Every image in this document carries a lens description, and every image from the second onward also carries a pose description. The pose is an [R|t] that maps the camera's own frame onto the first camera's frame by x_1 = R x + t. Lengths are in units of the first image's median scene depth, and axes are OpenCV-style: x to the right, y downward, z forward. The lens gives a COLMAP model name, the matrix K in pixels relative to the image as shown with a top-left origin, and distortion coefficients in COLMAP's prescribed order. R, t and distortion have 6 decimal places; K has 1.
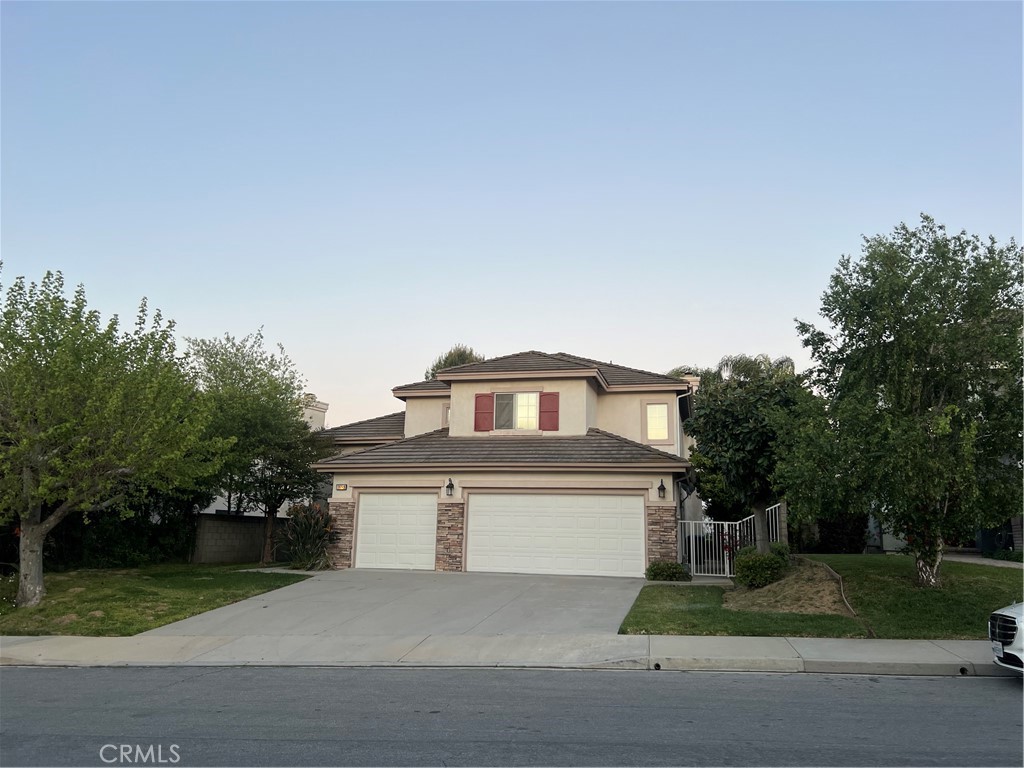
lens RADIAL K [[770.5, 0, 526.3], [0, 770.5, 359.5], [0, 0, 1]] dist [0.057703, -0.070369]
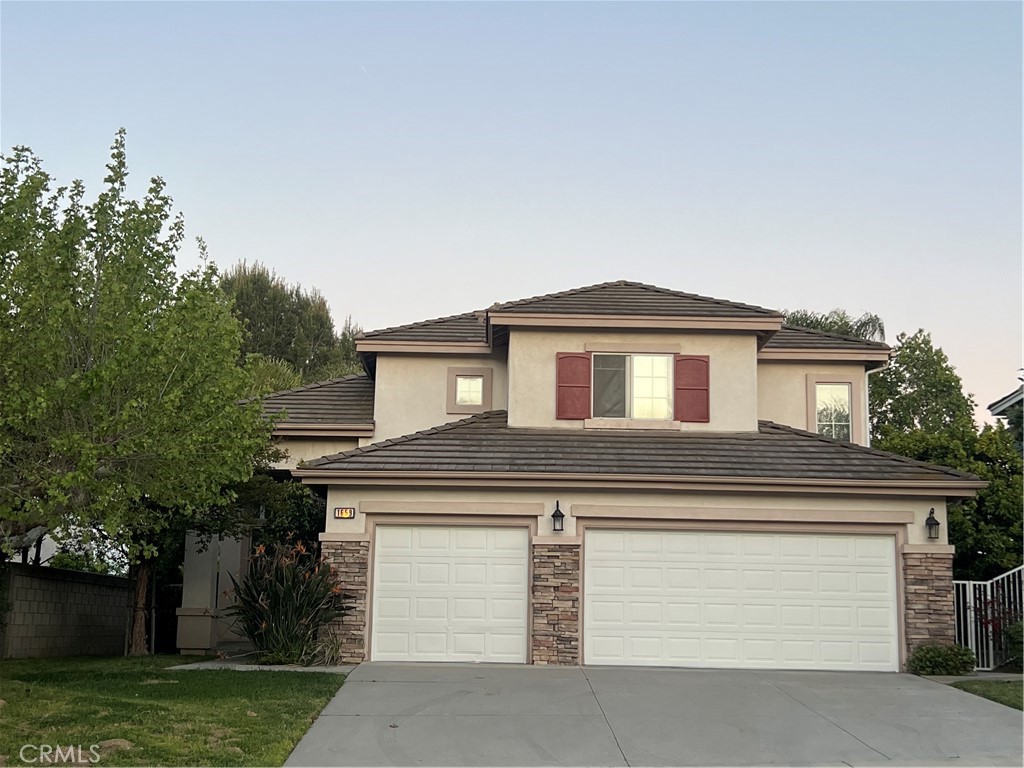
lens RADIAL K [[1376.9, 0, 511.9], [0, 1376.9, 384.1], [0, 0, 1]] dist [0.073493, 0.000000]
pose [[0.968327, 0.038554, 0.246691, -0.366782], [-0.052062, 0.997467, 0.048468, 0.022276], [-0.244197, -0.059776, 0.967881, 0.046446]]
